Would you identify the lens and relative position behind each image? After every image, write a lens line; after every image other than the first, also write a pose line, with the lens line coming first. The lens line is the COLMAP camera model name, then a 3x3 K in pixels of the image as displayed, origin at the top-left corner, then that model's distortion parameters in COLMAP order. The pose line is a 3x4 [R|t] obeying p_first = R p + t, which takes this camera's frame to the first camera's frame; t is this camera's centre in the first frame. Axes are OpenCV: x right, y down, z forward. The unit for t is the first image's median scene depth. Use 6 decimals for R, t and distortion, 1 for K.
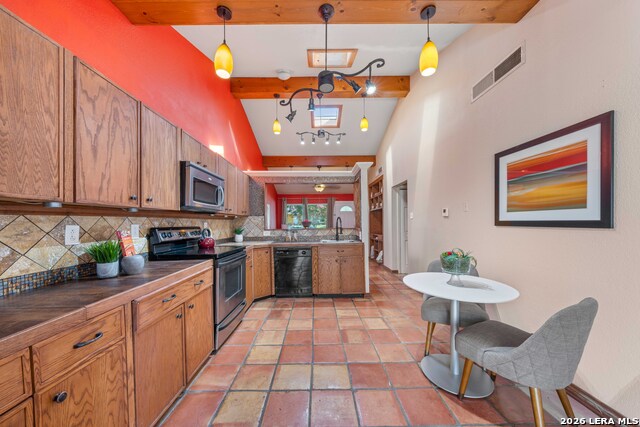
lens RADIAL K [[219.2, 0, 319.1], [0, 219.2, 224.7], [0, 0, 1]] dist [-0.003217, -0.000100]
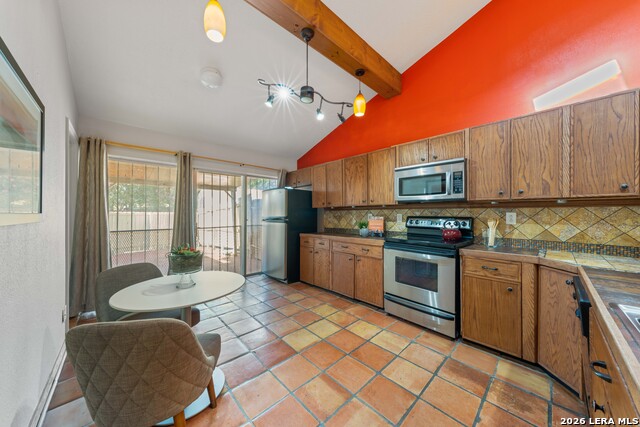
lens RADIAL K [[219.2, 0, 313.5], [0, 219.2, 210.6], [0, 0, 1]] dist [-0.003217, -0.000100]
pose [[-0.755449, -0.007313, -0.655167, 0.696207], [-0.007297, 0.999970, -0.002747, -0.014700], [0.655167, 0.002706, -0.755479, 1.699613]]
